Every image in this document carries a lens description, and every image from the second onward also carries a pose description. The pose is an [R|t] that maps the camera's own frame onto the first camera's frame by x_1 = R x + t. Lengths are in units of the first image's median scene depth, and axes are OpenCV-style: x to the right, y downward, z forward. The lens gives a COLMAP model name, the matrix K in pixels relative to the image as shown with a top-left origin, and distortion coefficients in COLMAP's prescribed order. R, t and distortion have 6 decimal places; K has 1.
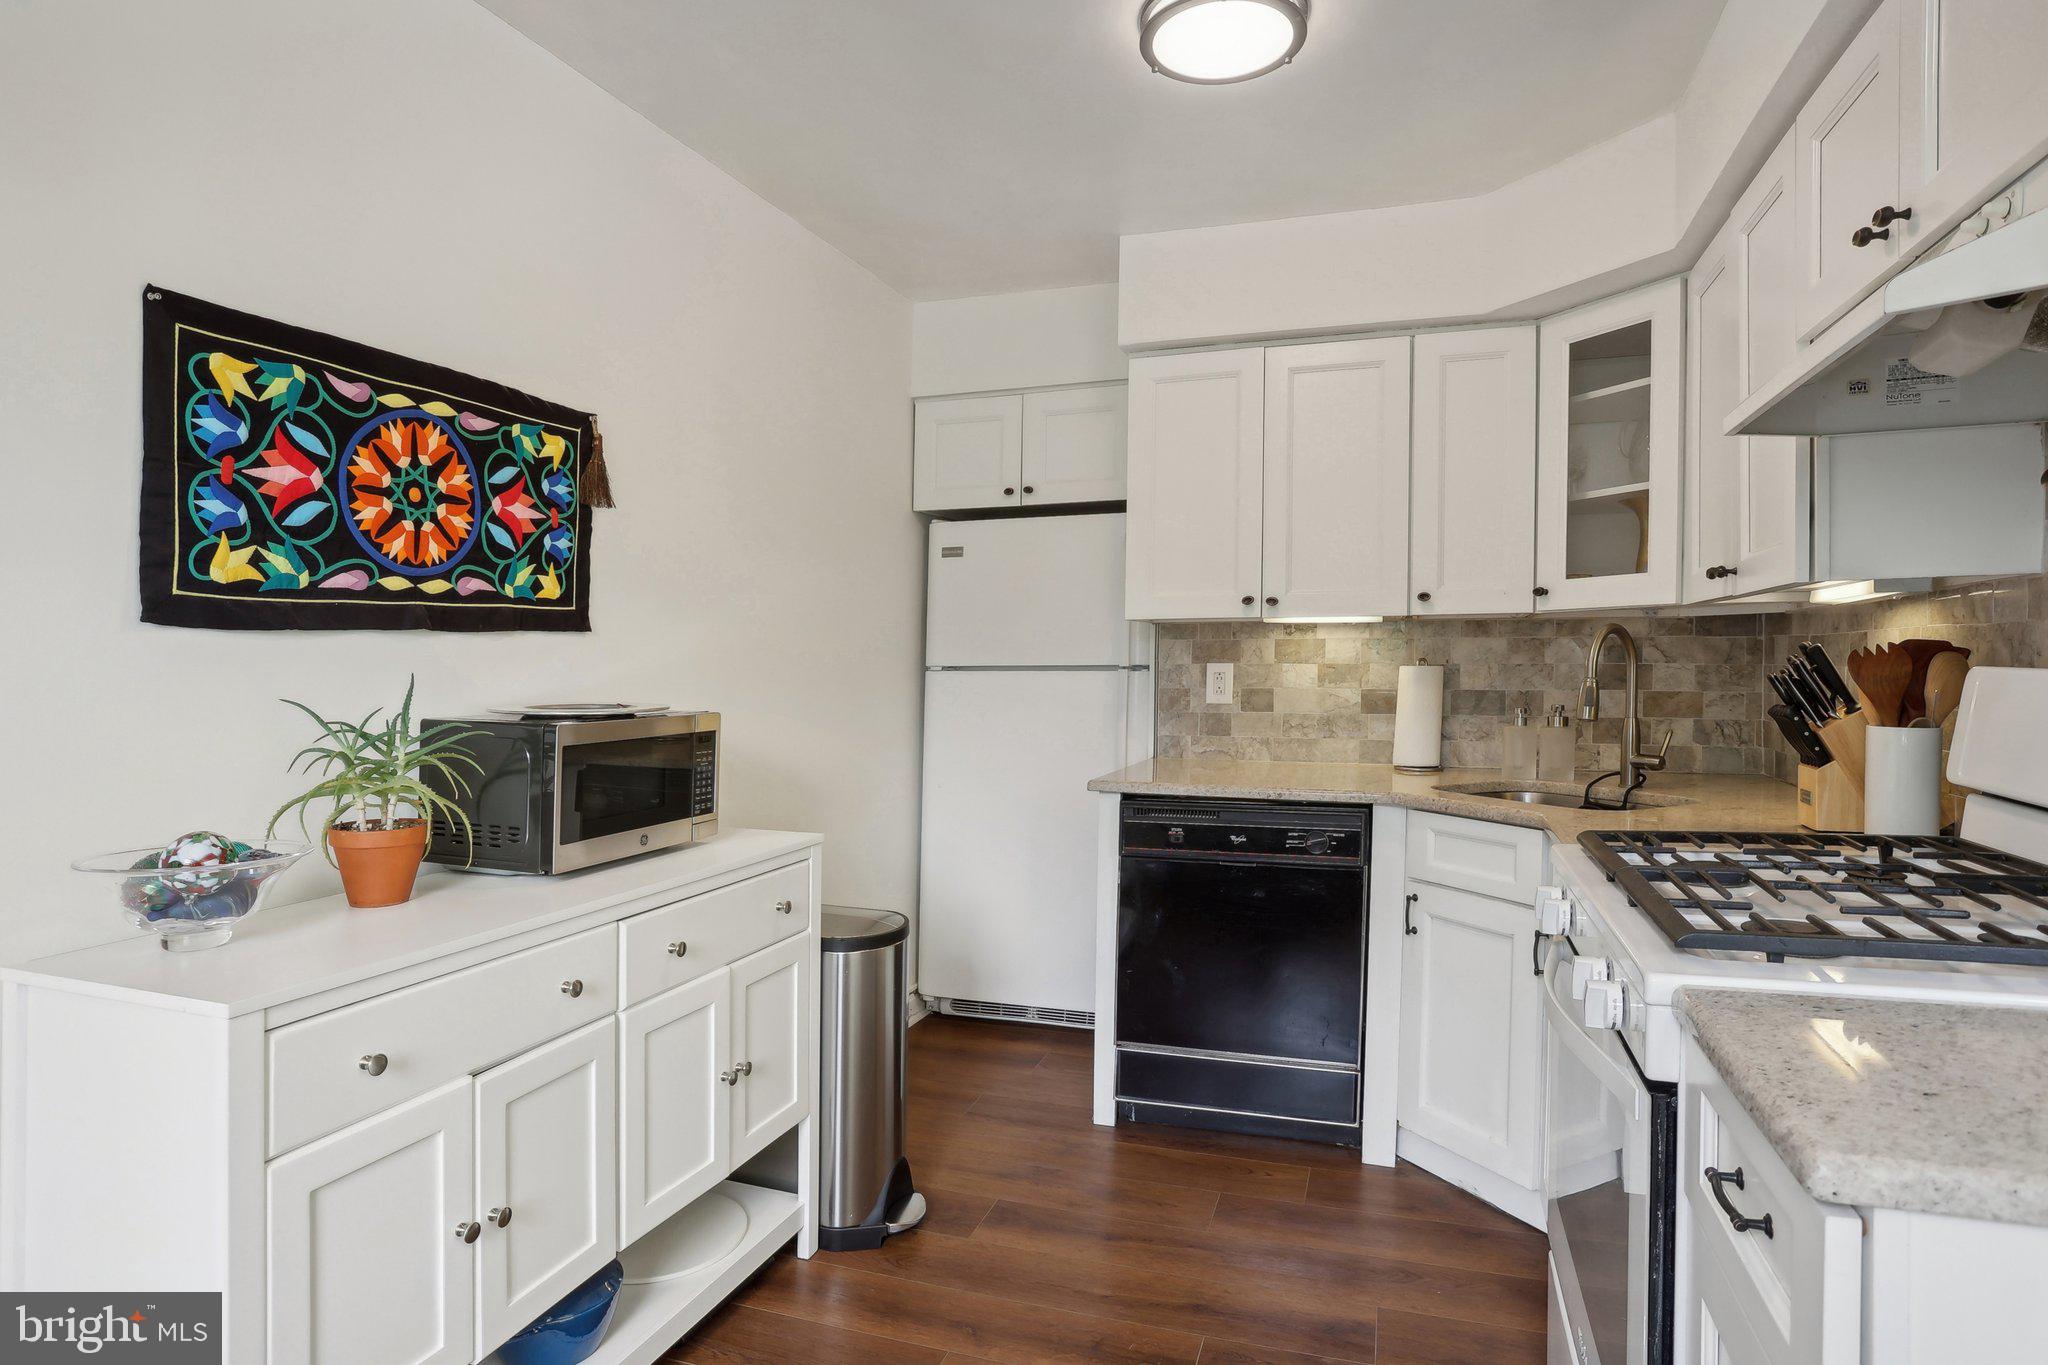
lens RADIAL K [[1082.4, 0, 1021.4], [0, 1082.4, 684.6], [0, 0, 1]] dist [-0.077056, 0.018946]
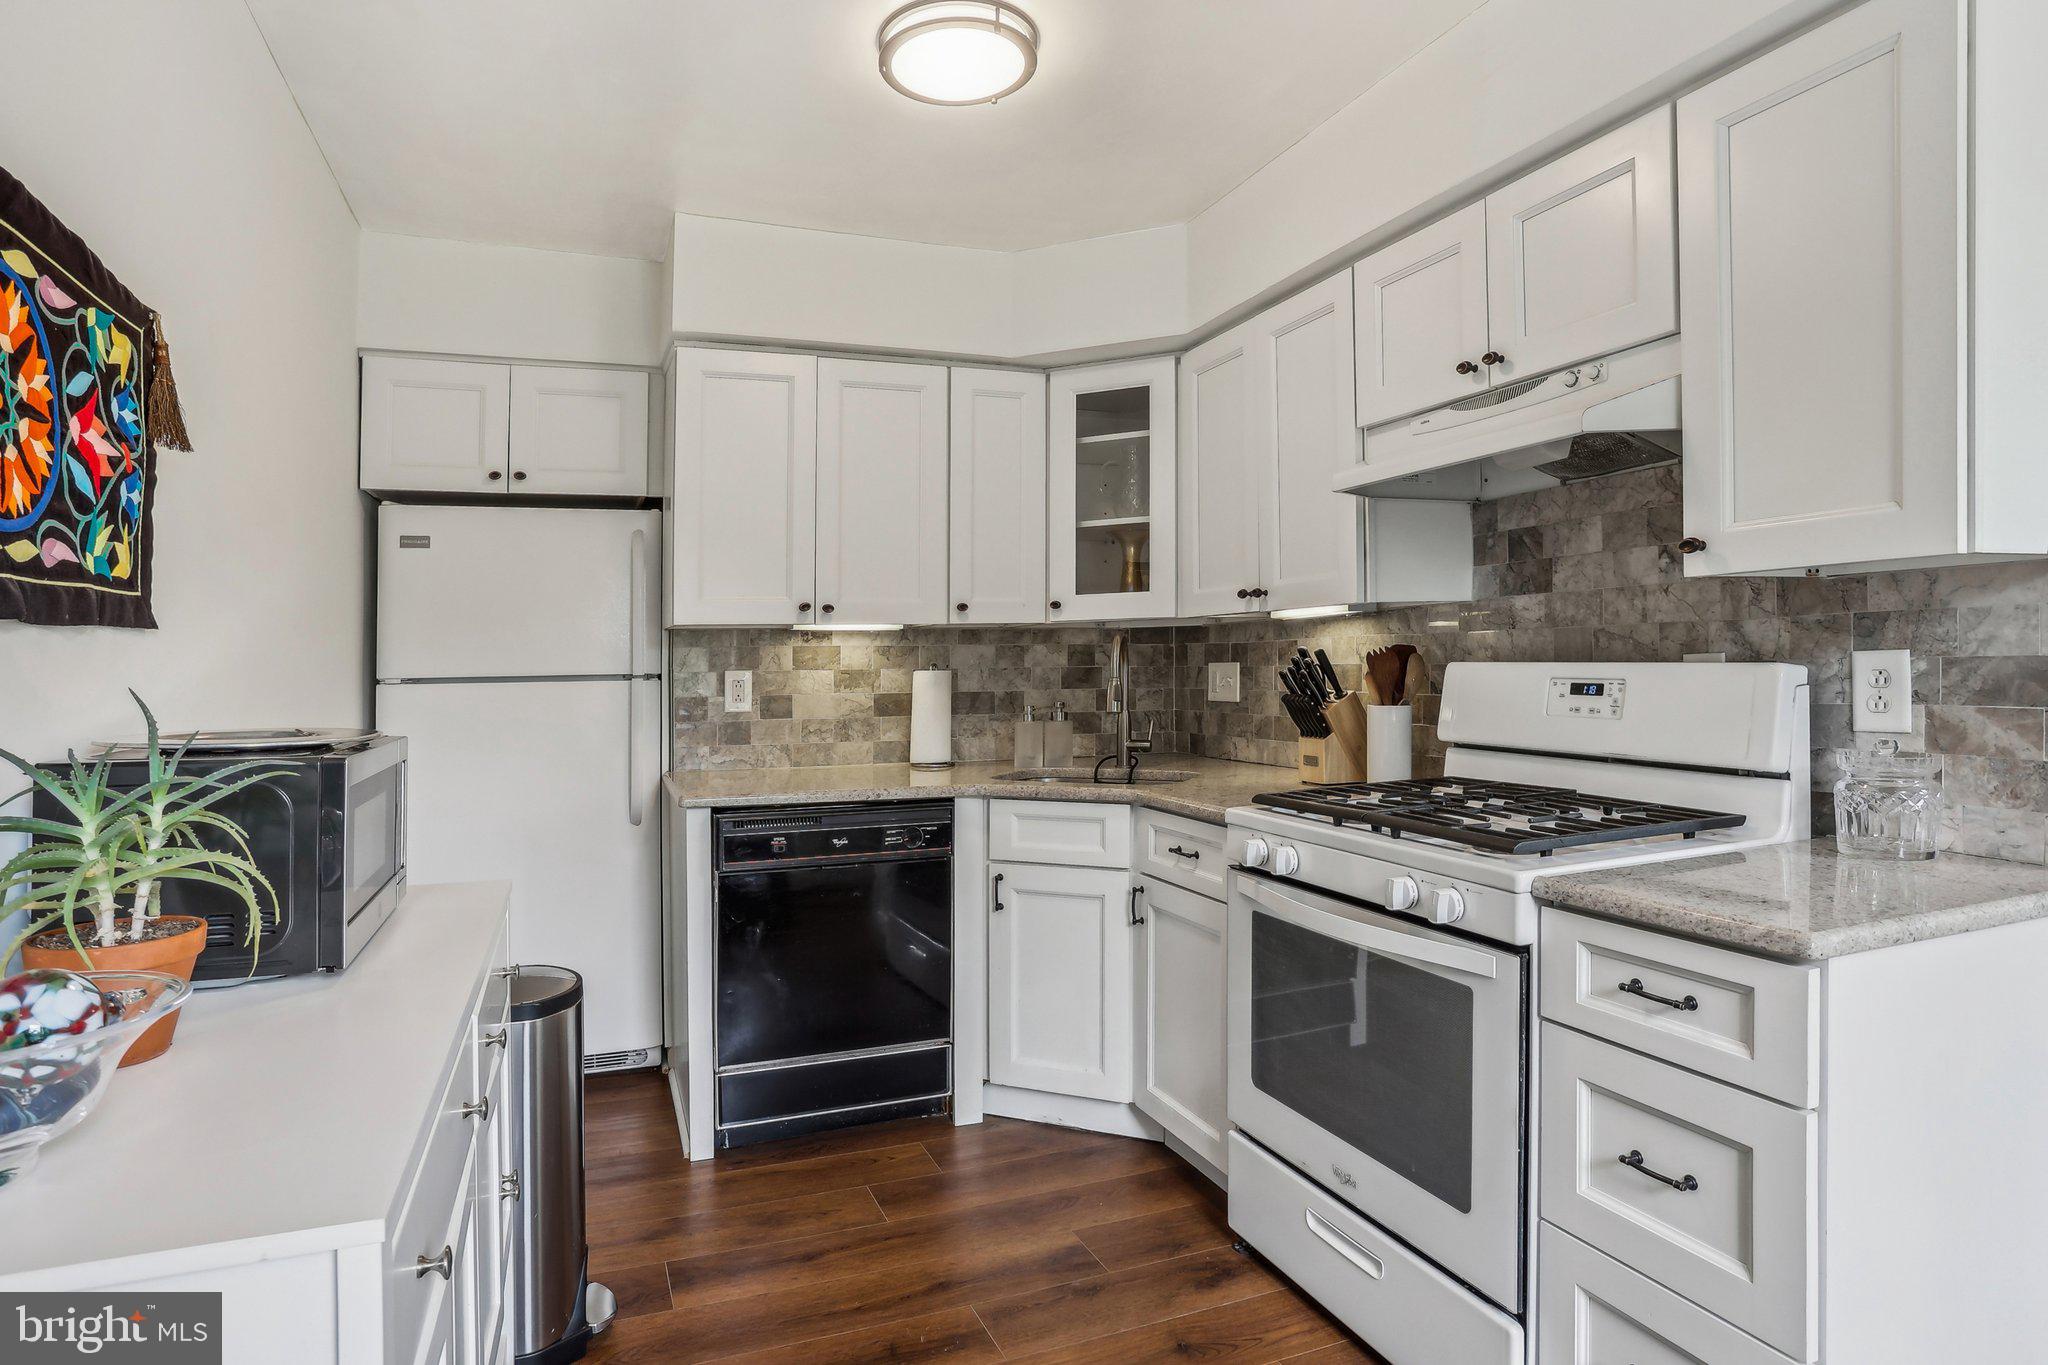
lens RADIAL K [[1082.4, 0, 1008.9], [0, 1082.4, 720.4], [0, 0, 1]] dist [-0.077056, 0.018946]
pose [[0.779709, -0.037973, 0.624989, -0.301850], [0.024314, 0.999243, 0.030379, 0.001873], [-0.625669, -0.008491, 0.780042, 0.106099]]
